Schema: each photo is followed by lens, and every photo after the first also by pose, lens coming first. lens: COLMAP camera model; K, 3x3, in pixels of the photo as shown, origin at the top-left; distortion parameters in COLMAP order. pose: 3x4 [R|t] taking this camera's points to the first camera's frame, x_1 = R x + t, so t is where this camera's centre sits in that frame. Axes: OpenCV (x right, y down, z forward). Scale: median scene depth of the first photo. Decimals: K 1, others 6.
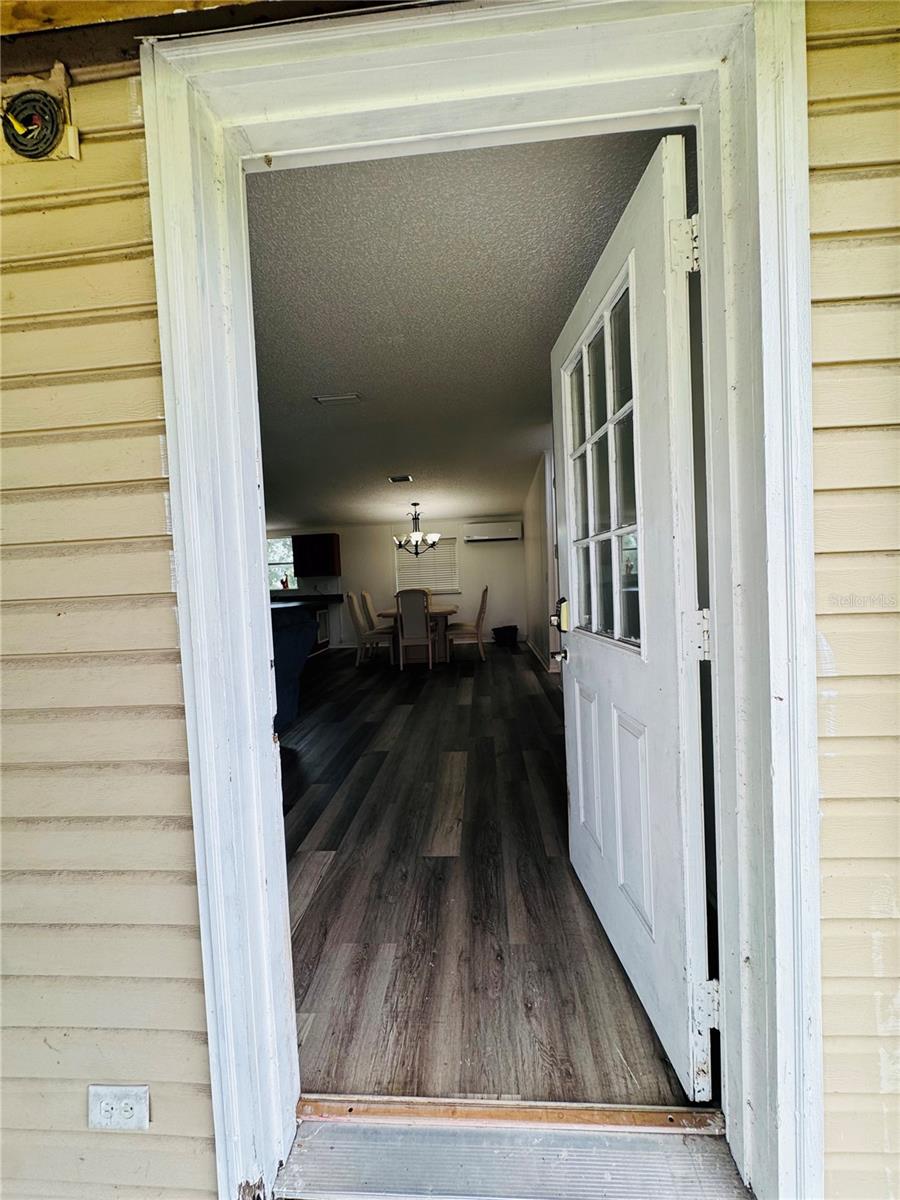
lens RADIAL K [[482.0, 0, 449.3], [0, 482.0, 598.0], [0, 0, 1]] dist [-0.000159, -0.000035]
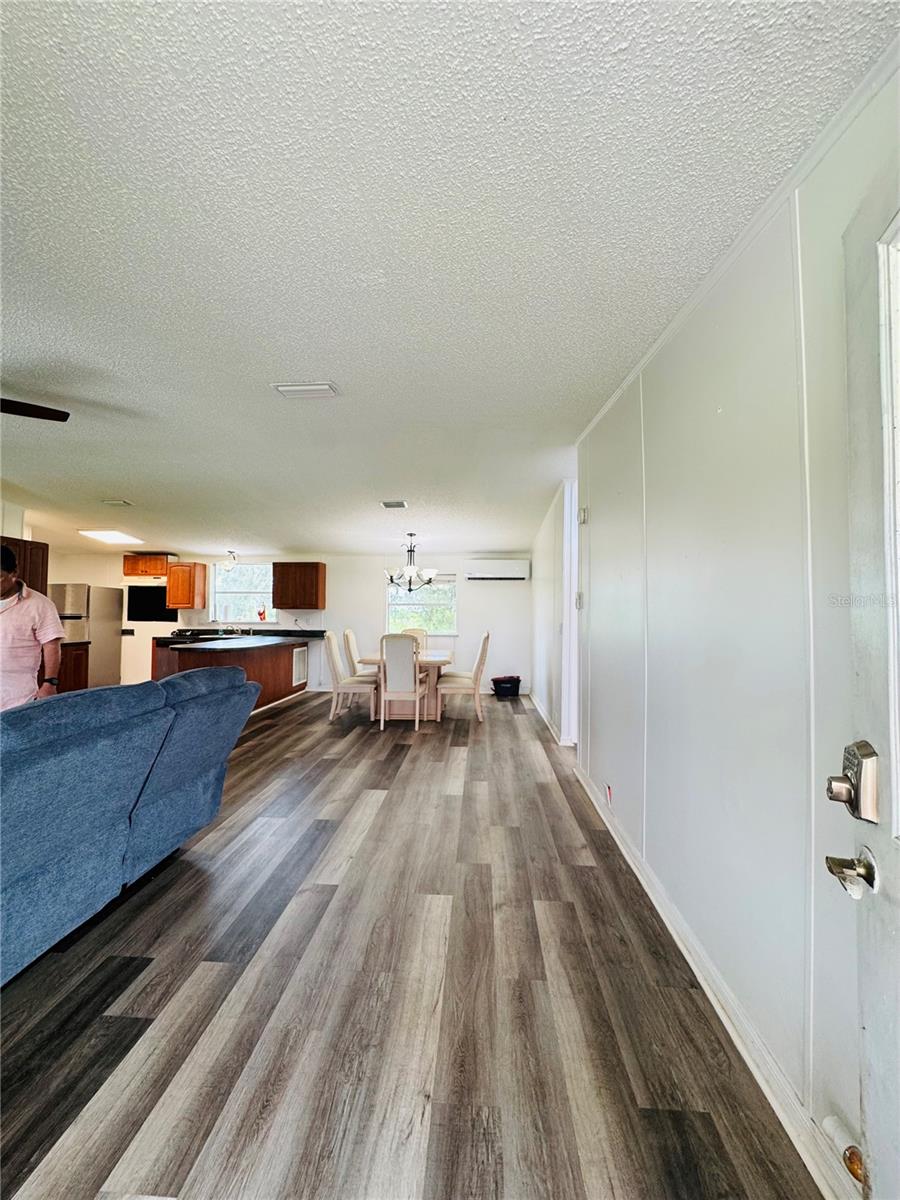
lens RADIAL K [[482.0, 0, 449.7], [0, 482.0, 602.7], [0, 0, 1]] dist [-0.000159, -0.000035]
pose [[0.998720, 0.050573, 0.000730, 0.007530], [-0.050445, 0.997044, -0.057959, -0.031234], [-0.003659, 0.057848, 0.998319, 0.175231]]
